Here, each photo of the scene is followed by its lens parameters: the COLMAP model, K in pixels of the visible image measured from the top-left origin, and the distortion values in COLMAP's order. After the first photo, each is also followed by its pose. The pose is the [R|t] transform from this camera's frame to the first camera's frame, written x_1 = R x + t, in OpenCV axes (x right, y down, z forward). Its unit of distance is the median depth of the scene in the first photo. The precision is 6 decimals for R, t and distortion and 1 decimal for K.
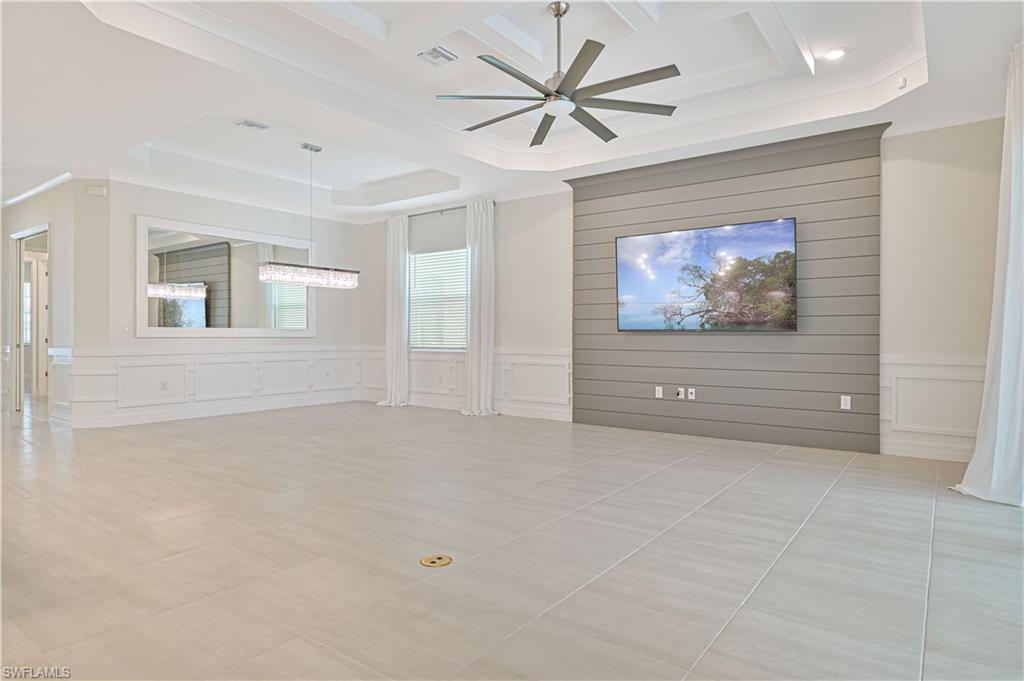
lens RADIAL K [[597.9, 0, 511.1], [0, 597.9, 337.2], [0, 0, 1]] dist [-0.004478, -0.001133]
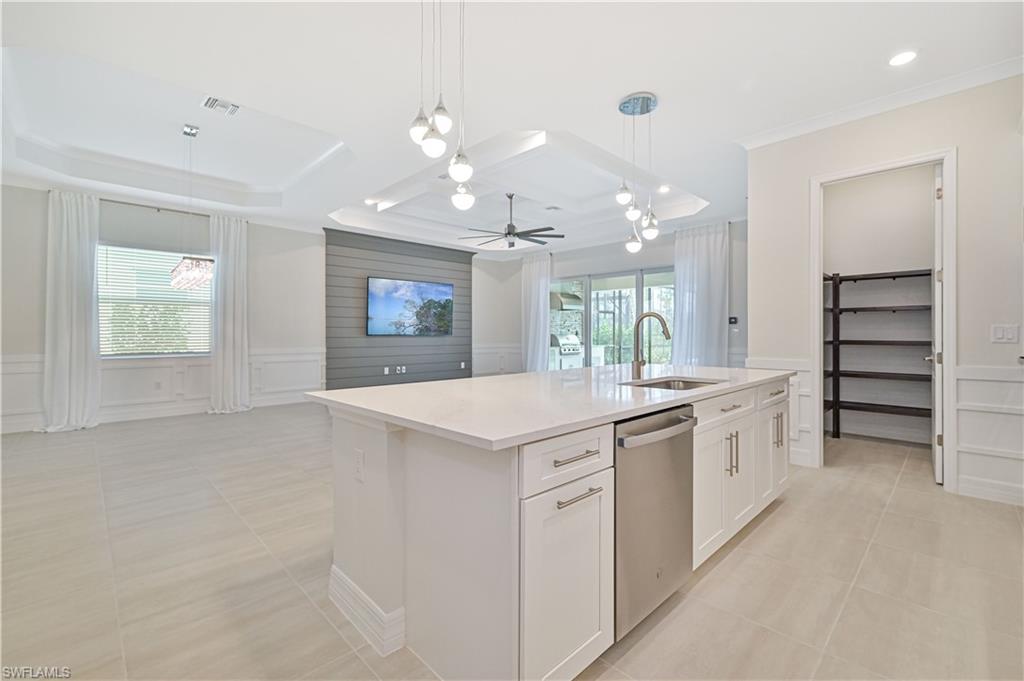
lens RADIAL K [[432.8, 0, 512.0], [0, 432.8, 333.7], [0, 0, 1]] dist [0.003239, 0.000231]
pose [[0.163474, -0.005542, 0.986532, -0.949661], [0.000923, 0.999985, 0.005464, -0.021920], [-0.986547, 0.000017, 0.163477, 0.454194]]
